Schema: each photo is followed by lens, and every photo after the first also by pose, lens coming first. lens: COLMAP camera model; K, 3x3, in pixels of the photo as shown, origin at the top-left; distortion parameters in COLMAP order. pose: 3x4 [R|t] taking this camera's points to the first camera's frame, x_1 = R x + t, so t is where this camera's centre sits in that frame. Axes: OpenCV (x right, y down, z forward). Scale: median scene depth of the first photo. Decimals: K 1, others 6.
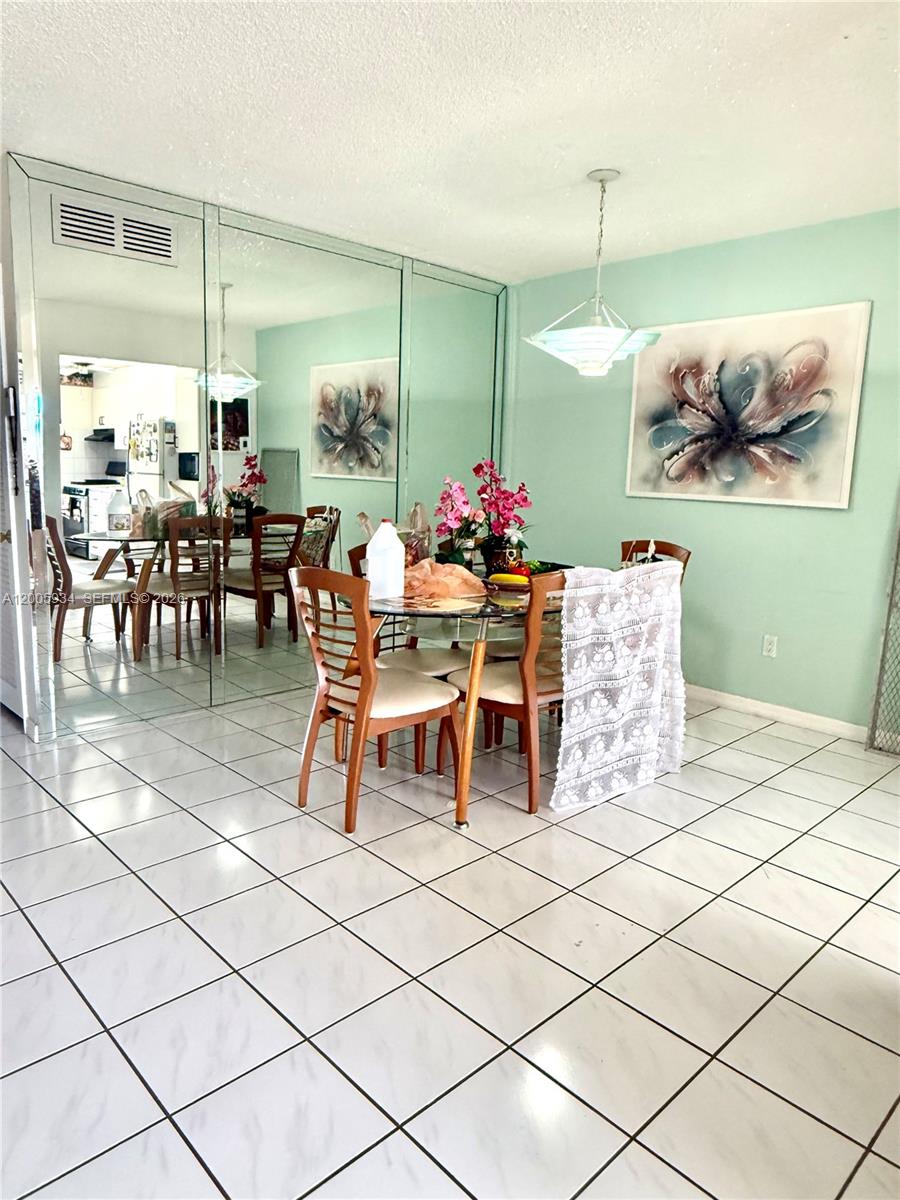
lens RADIAL K [[786.2, 0, 450.0], [0, 786.2, 600.0], [0, 0, 1]] dist [-0.004967, 0.005388]
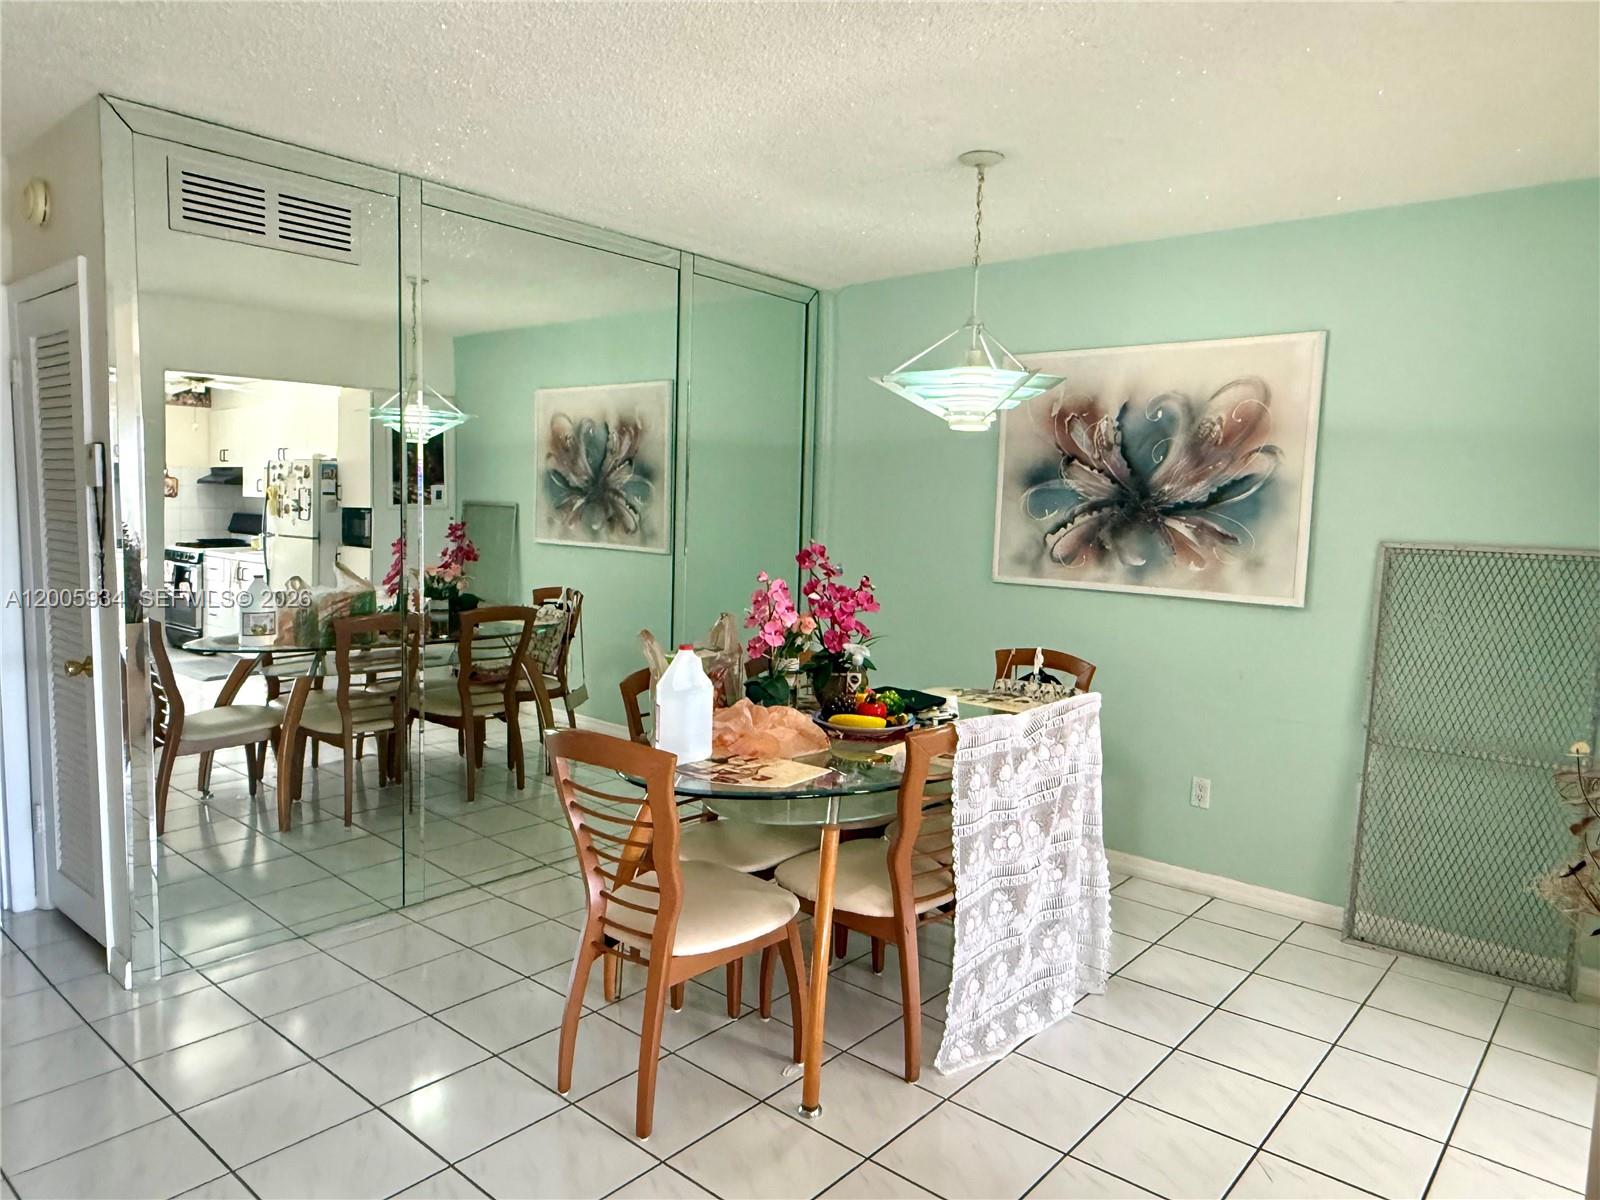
lens RADIAL K [[1048.3, 0, 808.7], [0, 1048.3, 621.9], [0, 0, 1]] dist [-0.004967, 0.005388]
pose [[0.994852, -0.011441, 0.100691, -0.050404], [0.016845, 0.998453, -0.052982, -0.055437], [-0.099929, 0.054405, 0.993506, 0.070233]]
